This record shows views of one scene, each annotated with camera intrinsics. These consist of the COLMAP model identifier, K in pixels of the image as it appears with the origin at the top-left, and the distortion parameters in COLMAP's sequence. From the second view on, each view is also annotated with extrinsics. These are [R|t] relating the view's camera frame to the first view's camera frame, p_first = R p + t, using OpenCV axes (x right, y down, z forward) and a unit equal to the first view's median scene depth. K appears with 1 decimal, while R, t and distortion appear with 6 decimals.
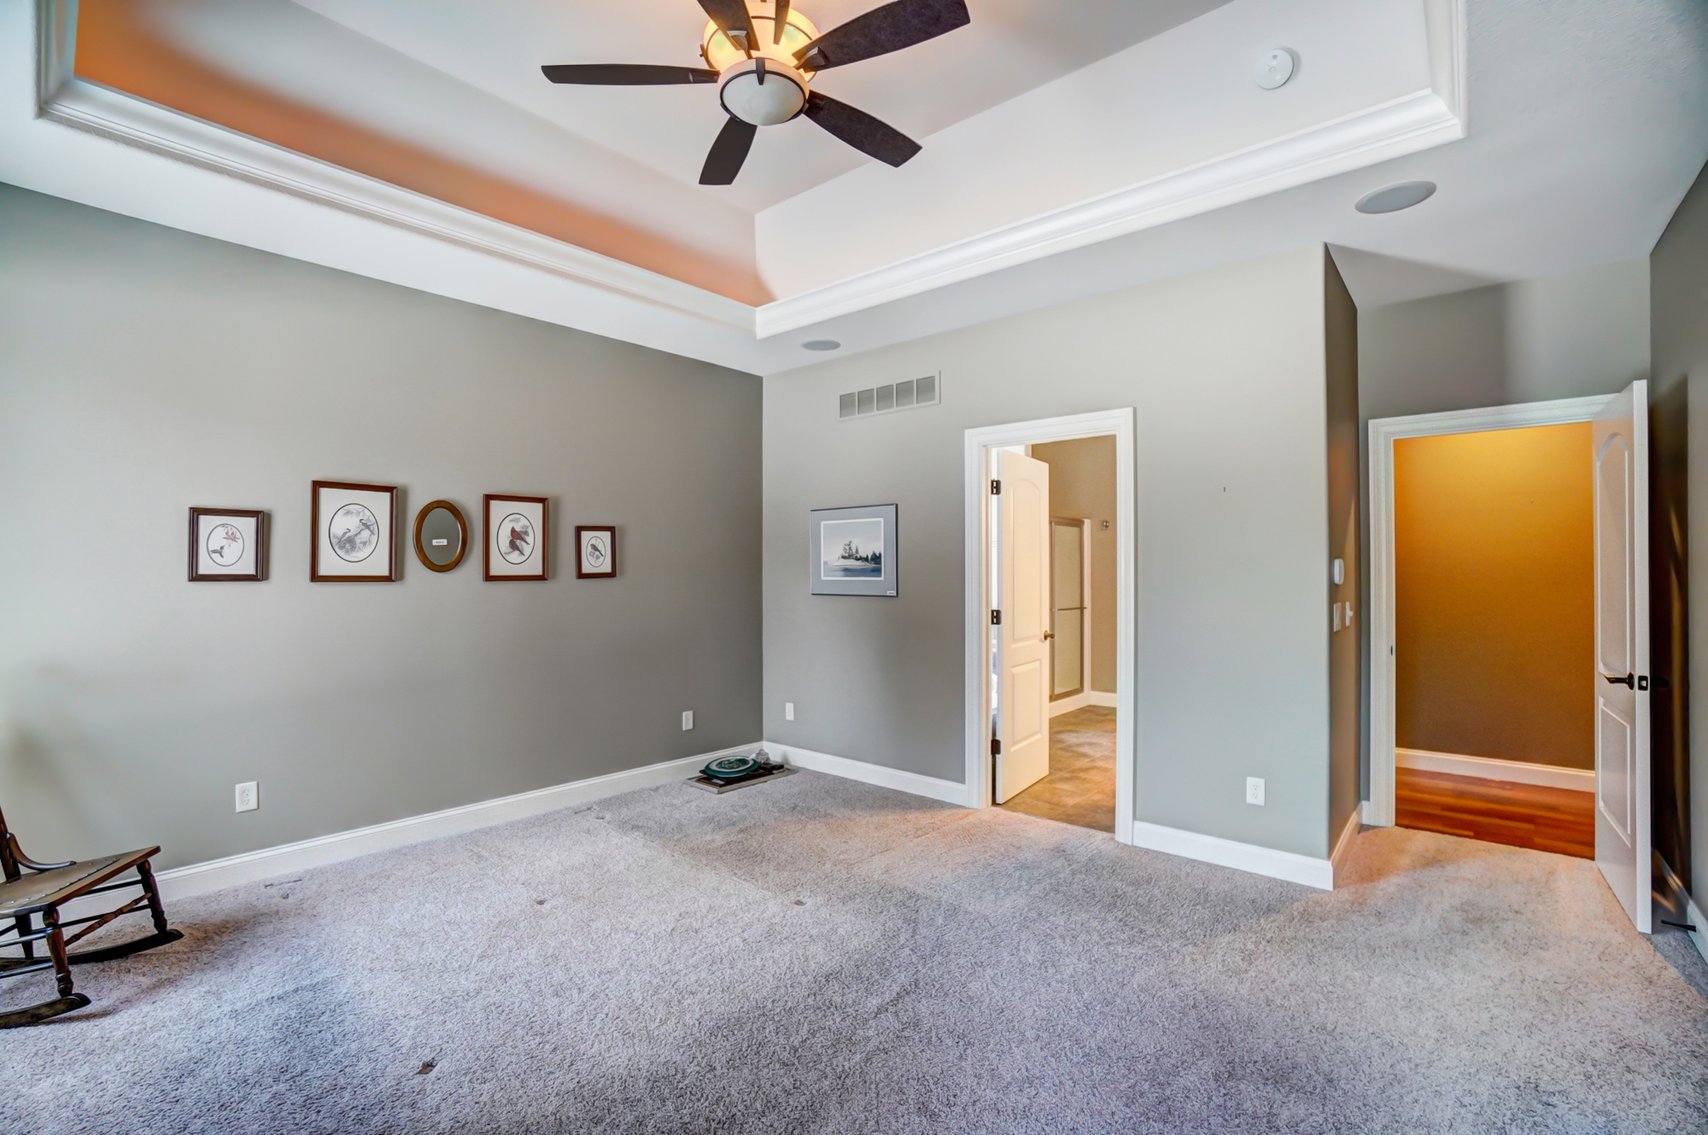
lens RADIAL K [[758.7, 0, 814.0], [0, 758.7, 570.4], [0, 0, 1]] dist [-0.033046, 0.003550]
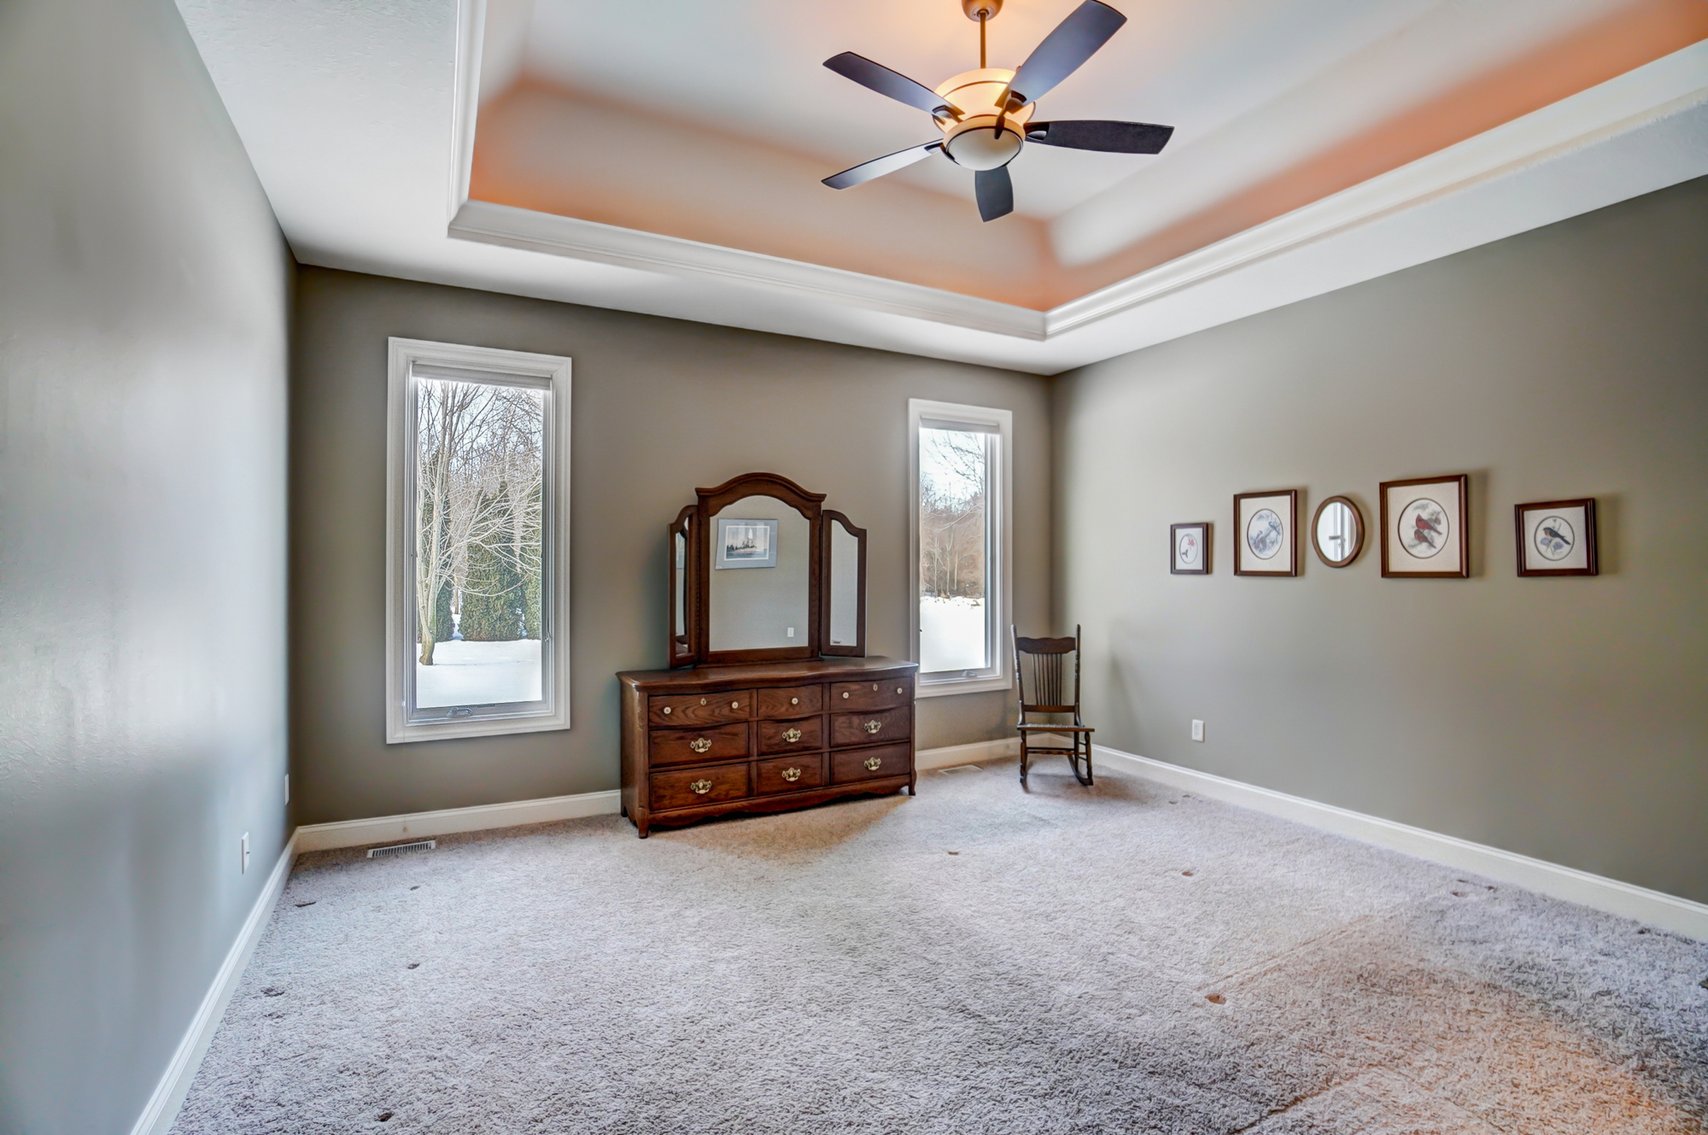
lens RADIAL K [[758.7, 0, 851.0], [0, 758.7, 563.2], [0, 0, 1]] dist [-0.033046, 0.003550]
pose [[-0.319260, -0.006219, -0.947647, 0.616571], [0.001530, 0.999974, -0.007078, 0.001970], [0.947666, -0.003710, -0.319243, 0.670188]]
